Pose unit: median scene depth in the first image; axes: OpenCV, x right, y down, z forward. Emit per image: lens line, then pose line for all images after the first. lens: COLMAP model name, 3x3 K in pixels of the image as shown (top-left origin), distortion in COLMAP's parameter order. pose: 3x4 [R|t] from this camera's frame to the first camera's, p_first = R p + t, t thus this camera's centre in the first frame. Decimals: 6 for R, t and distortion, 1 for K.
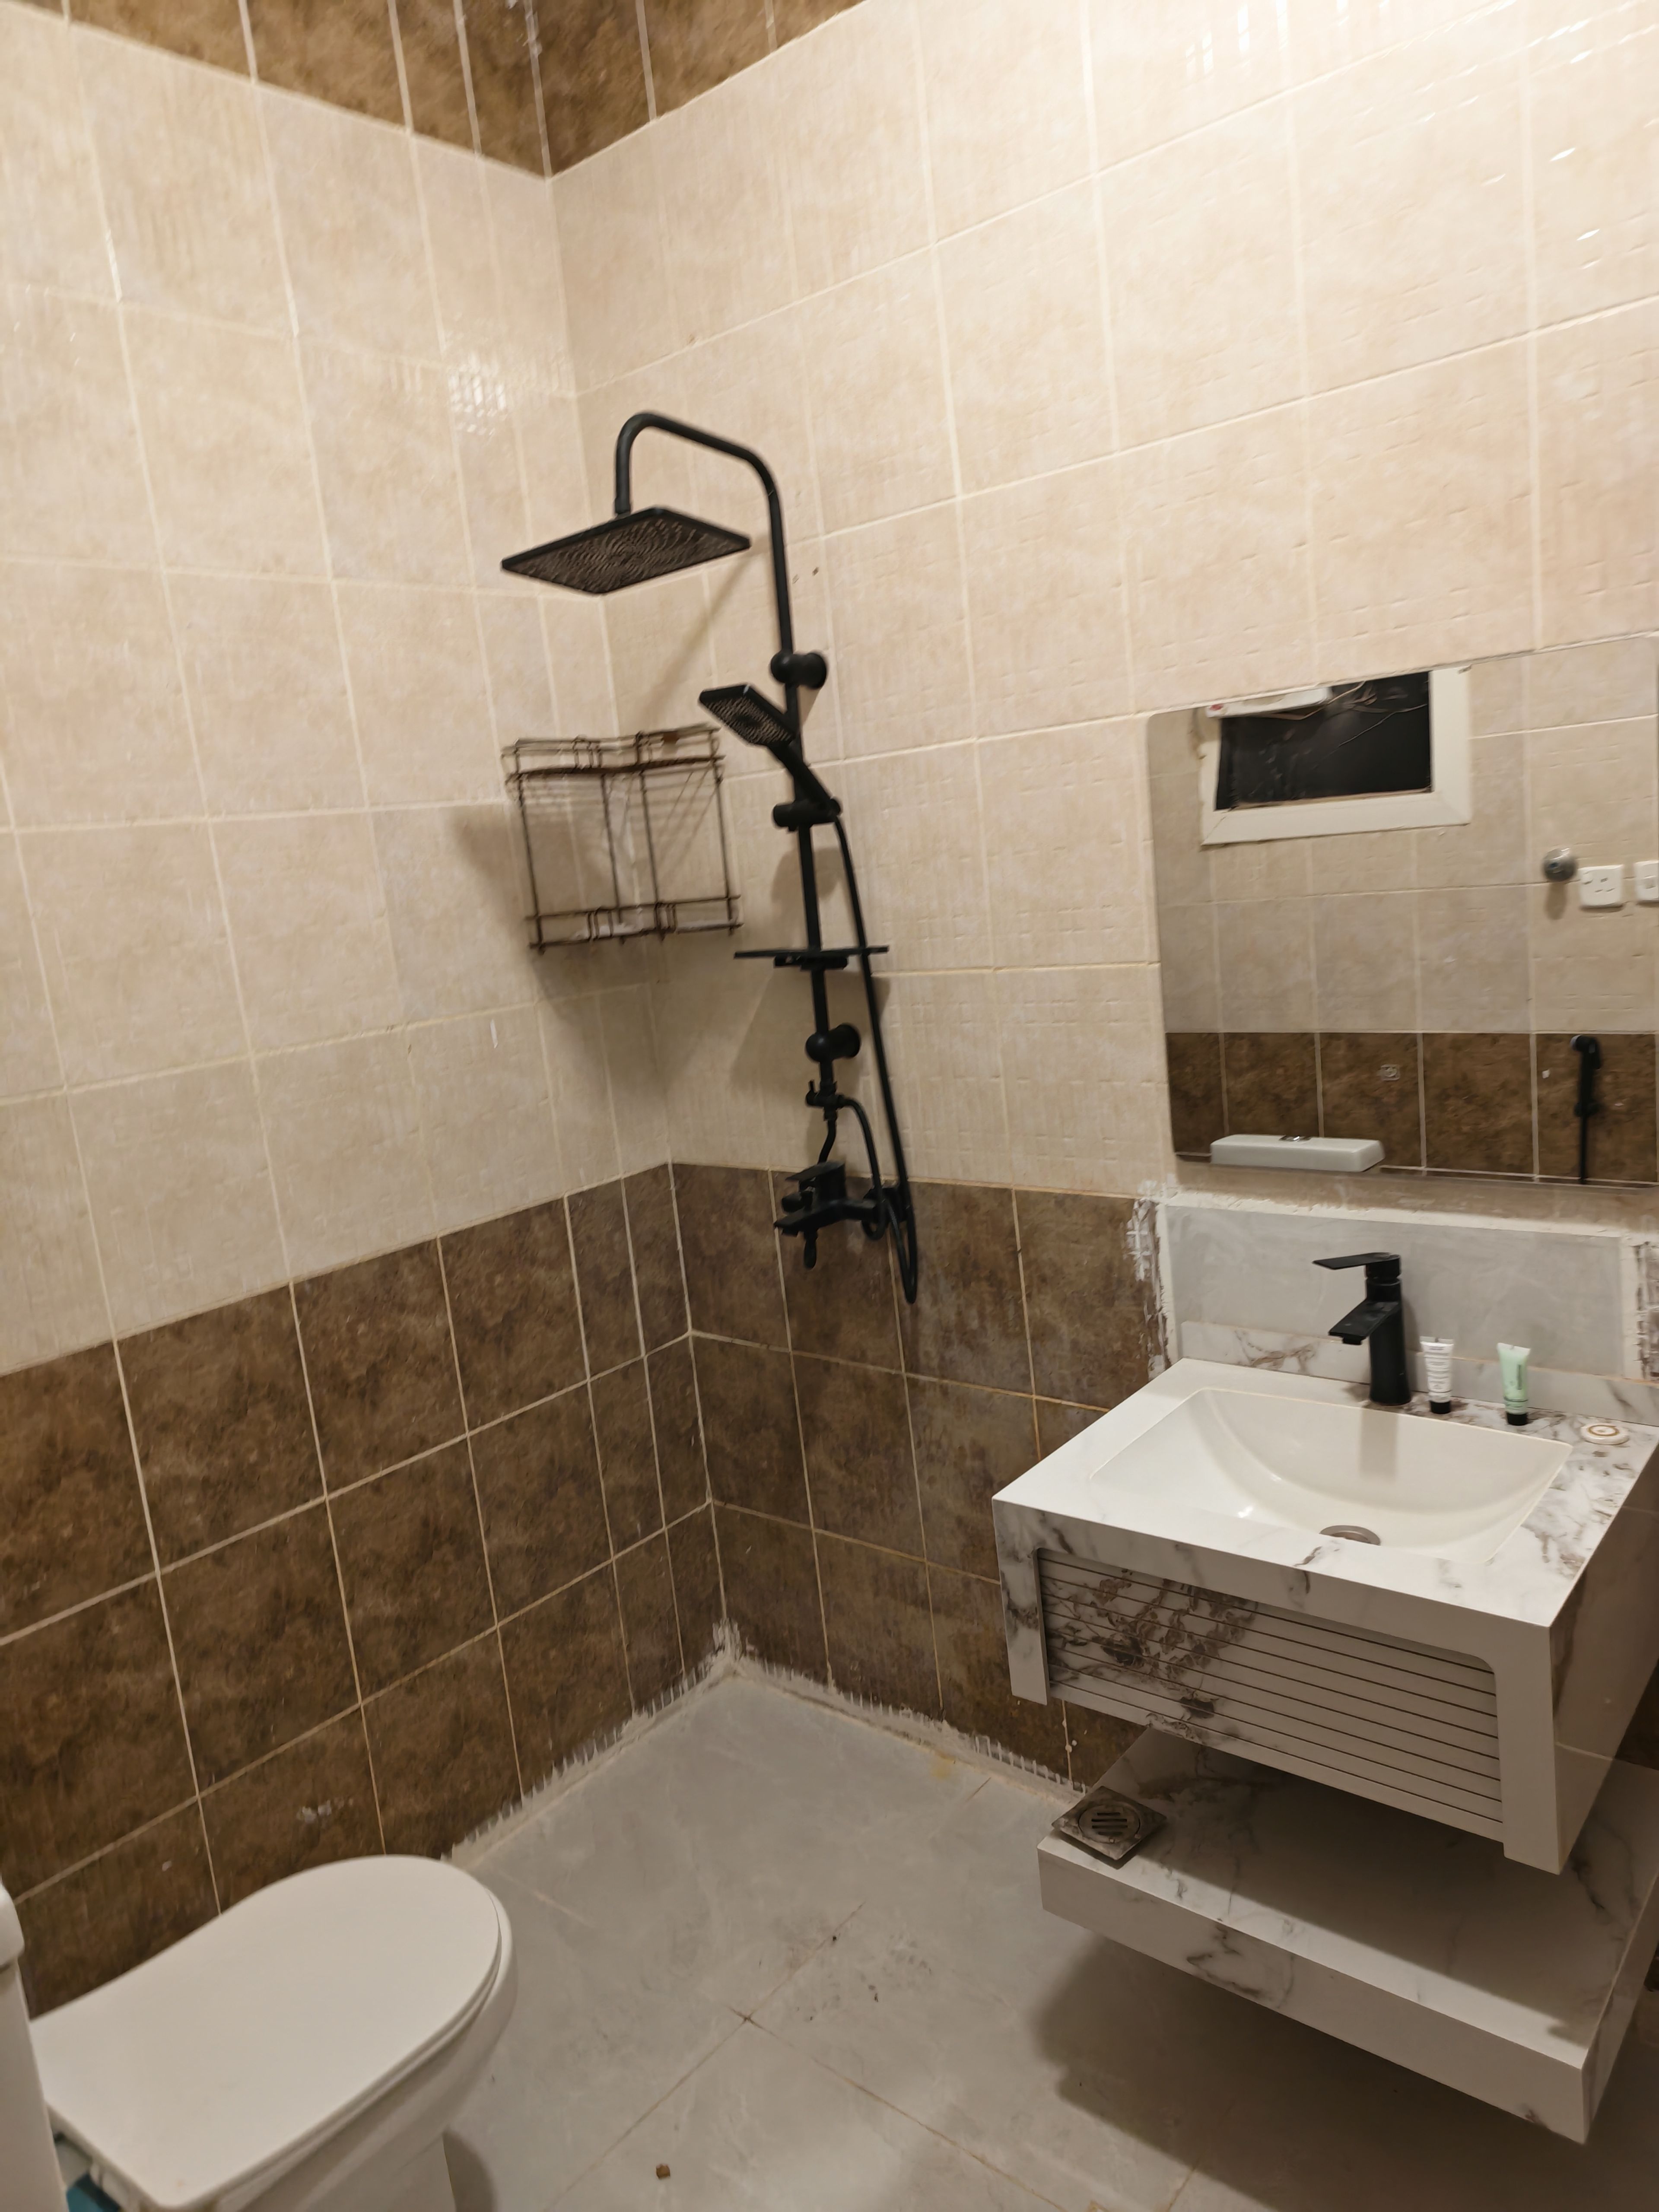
lens RADIAL K [[1493.8, 0, 844.4], [0, 1493.8, 1107.7], [0, 0, 1]] dist [-0.003557, -0.036722]
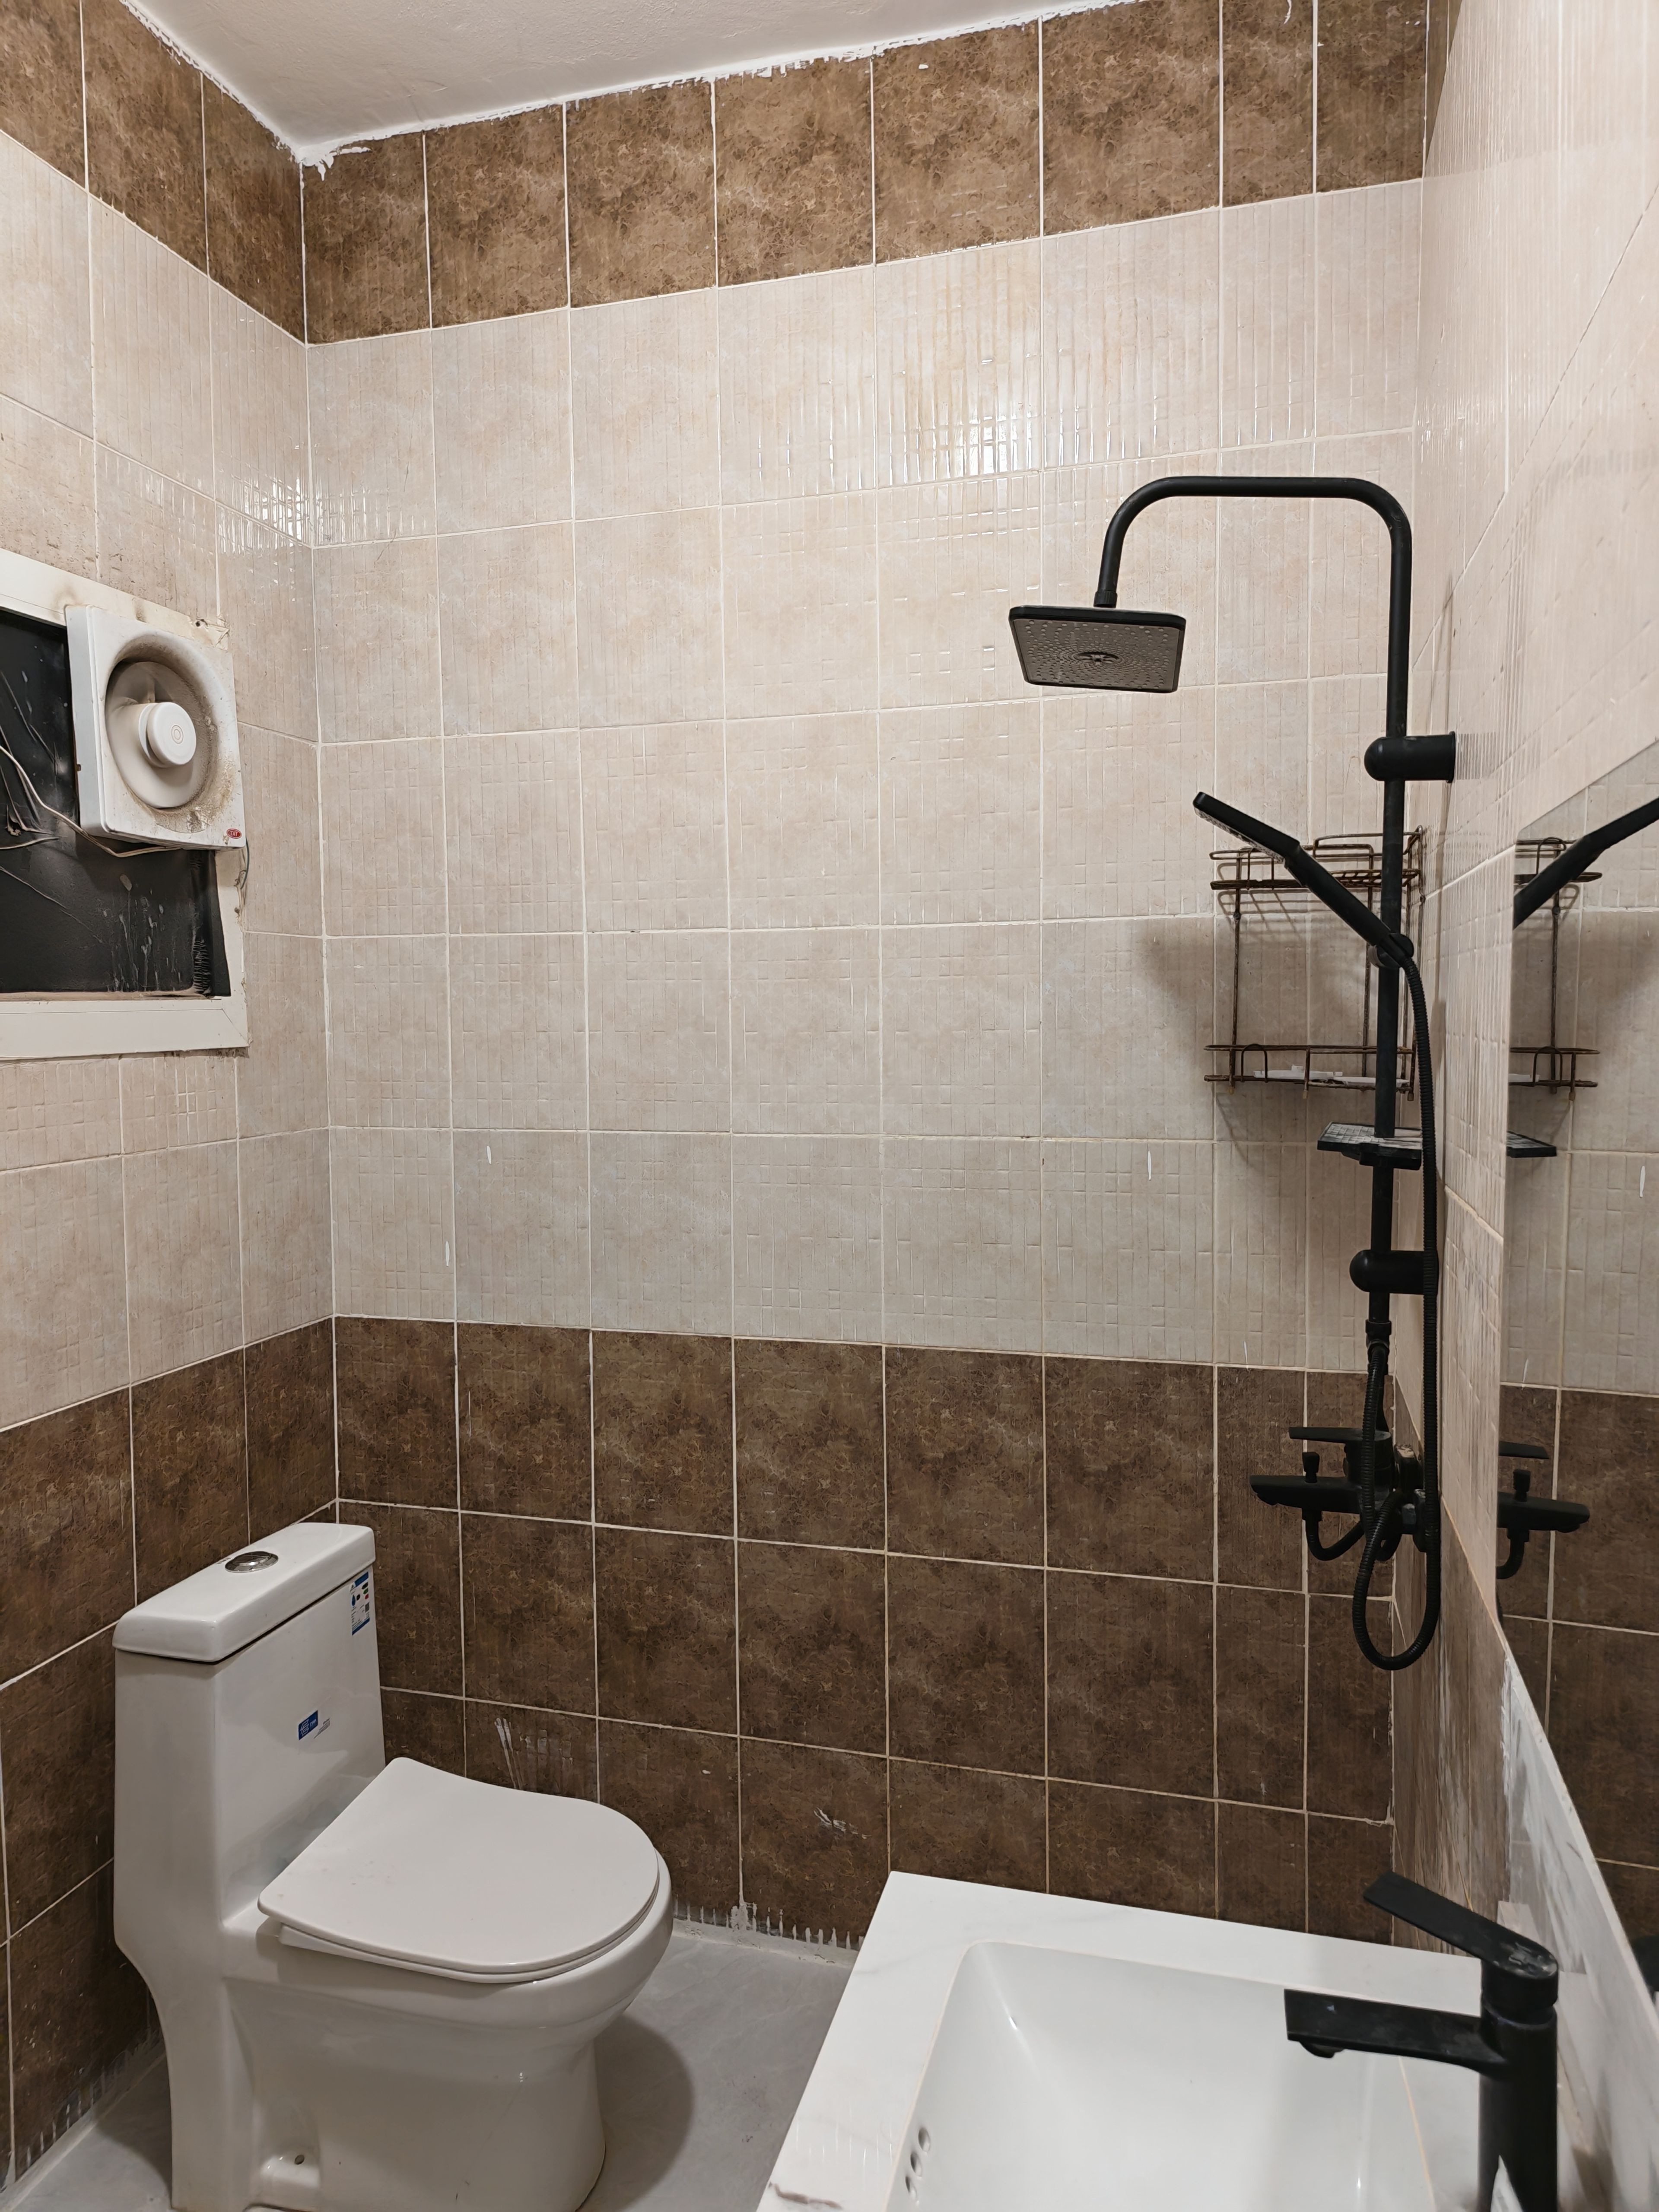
lens RADIAL K [[1493.8, 0, 834.2], [0, 1493.8, 1093.1], [0, 0, 1]] dist [-0.003557, -0.036722]
pose [[0.370174, 0.147889, -0.917115, 0.564950], [-0.187763, 0.978782, 0.082046, -0.141079], [0.909789, 0.141828, 0.390088, 0.489054]]
